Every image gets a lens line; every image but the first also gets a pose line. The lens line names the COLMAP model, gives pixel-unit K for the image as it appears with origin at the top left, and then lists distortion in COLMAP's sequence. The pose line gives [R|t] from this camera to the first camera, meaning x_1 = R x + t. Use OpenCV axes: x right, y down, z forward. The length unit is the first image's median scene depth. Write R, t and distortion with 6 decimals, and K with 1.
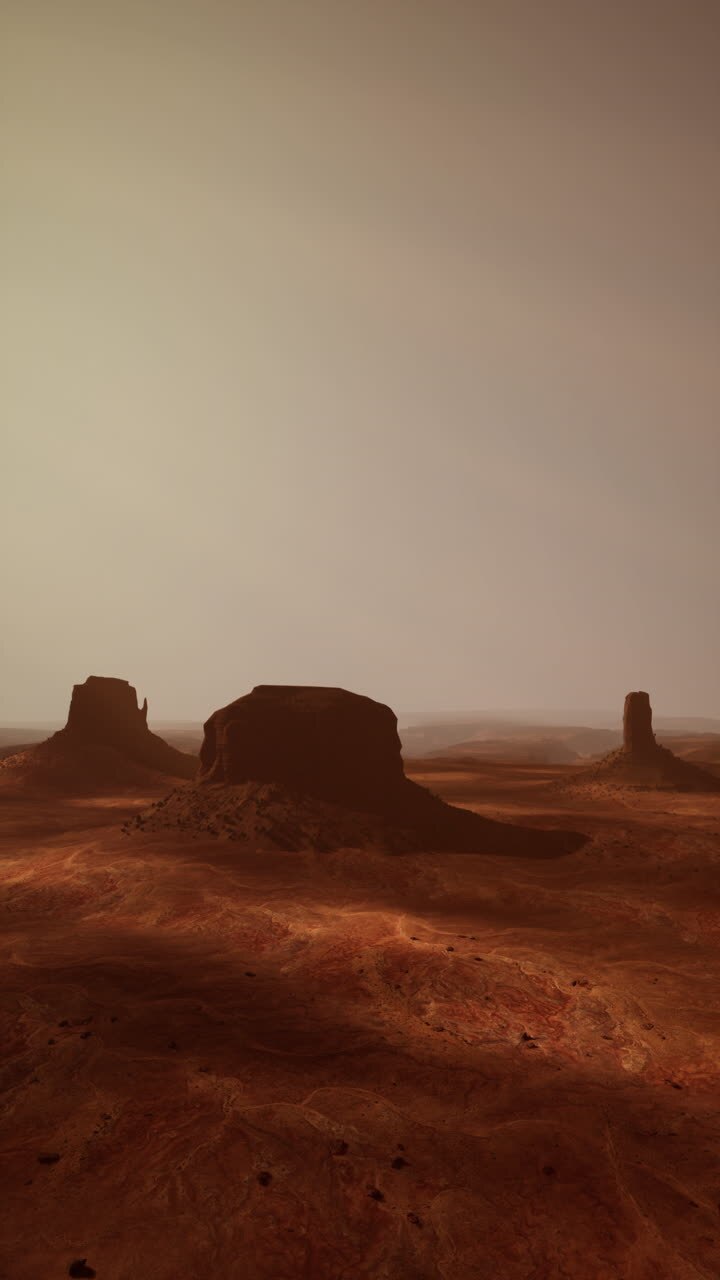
lens RADIAL K [[894.3, 0, 360.0], [0, 894.3, 640.0], [0, 0, 1]] dist [0.000182, -0.000472]
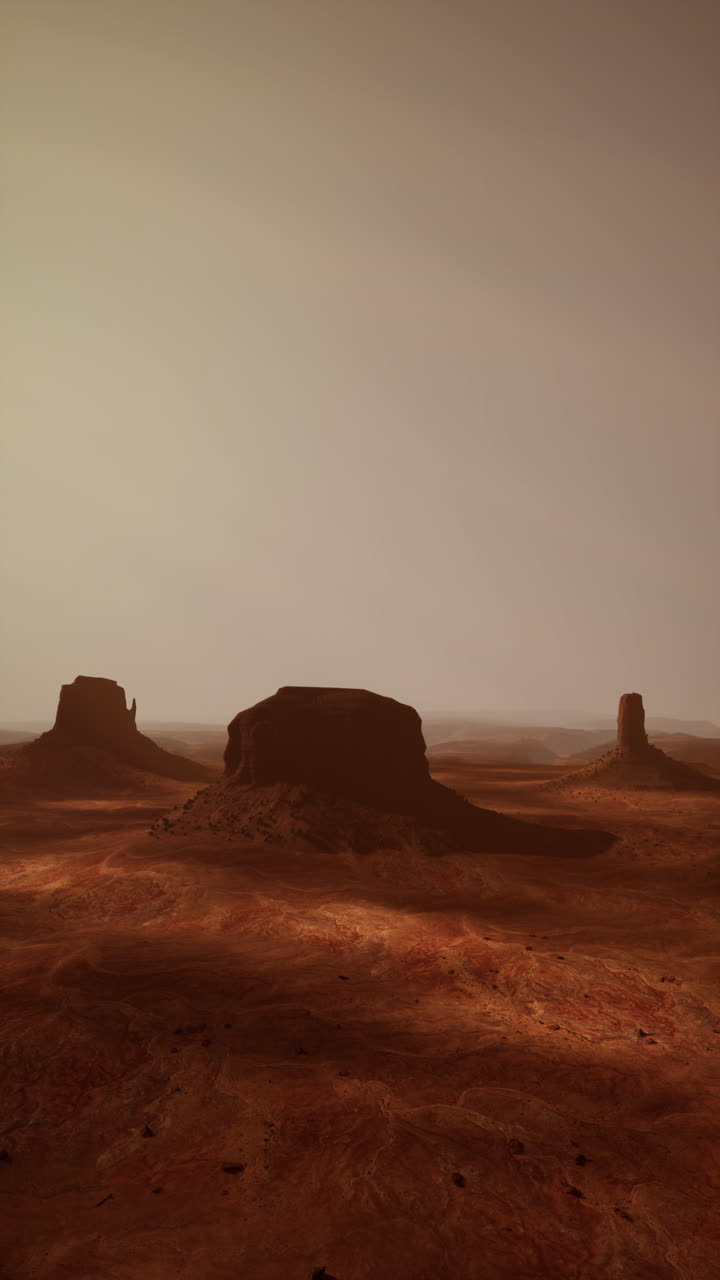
lens RADIAL K [[894.3, 0, 360.0], [0, 894.3, 640.0], [0, 0, 1]] dist [0.000182, -0.000472]
pose [[0.997336, 0.006530, 0.072648, -0.139201], [-0.006603, 0.999978, 0.000752, -0.003698], [-0.072642, -0.001229, 0.997357, 0.000469]]
